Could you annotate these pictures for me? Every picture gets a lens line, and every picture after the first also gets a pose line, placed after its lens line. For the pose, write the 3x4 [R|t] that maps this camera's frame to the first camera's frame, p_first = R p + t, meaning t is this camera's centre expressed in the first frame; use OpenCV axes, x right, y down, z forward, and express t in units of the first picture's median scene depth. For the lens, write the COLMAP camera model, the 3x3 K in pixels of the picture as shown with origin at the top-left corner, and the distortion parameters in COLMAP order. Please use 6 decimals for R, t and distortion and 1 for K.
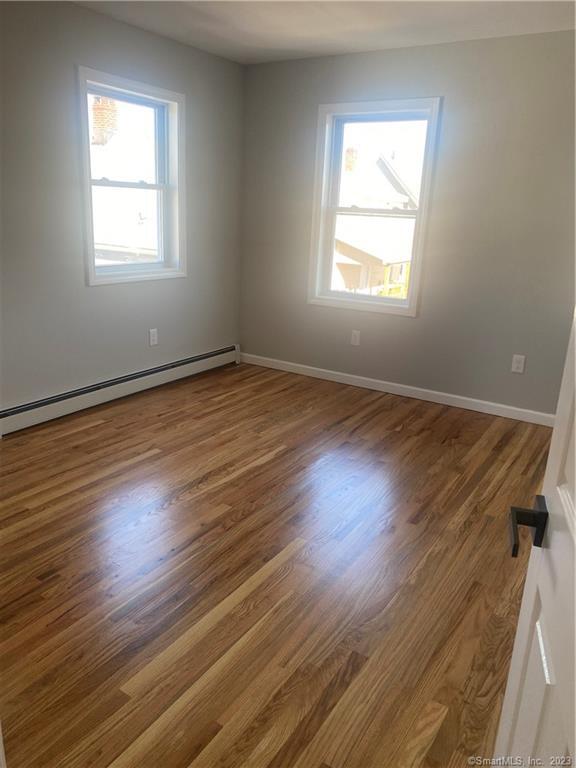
lens RADIAL K [[589.8, 0, 287.2], [0, 589.8, 383.8], [0, 0, 1]] dist [-0.008845, 0.000437]
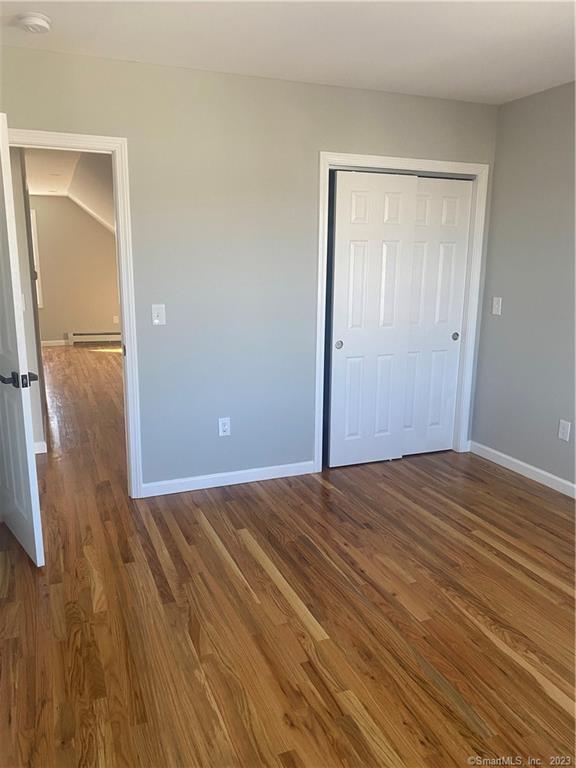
lens RADIAL K [[589.8, 0, 286.0], [0, 589.8, 385.1], [0, 0, 1]] dist [-0.008845, 0.000437]
pose [[-0.579716, 0.125949, -0.805026, 0.969384], [-0.267926, 0.903578, 0.334307, -0.488719], [0.769509, 0.409491, -0.490074, 1.640482]]
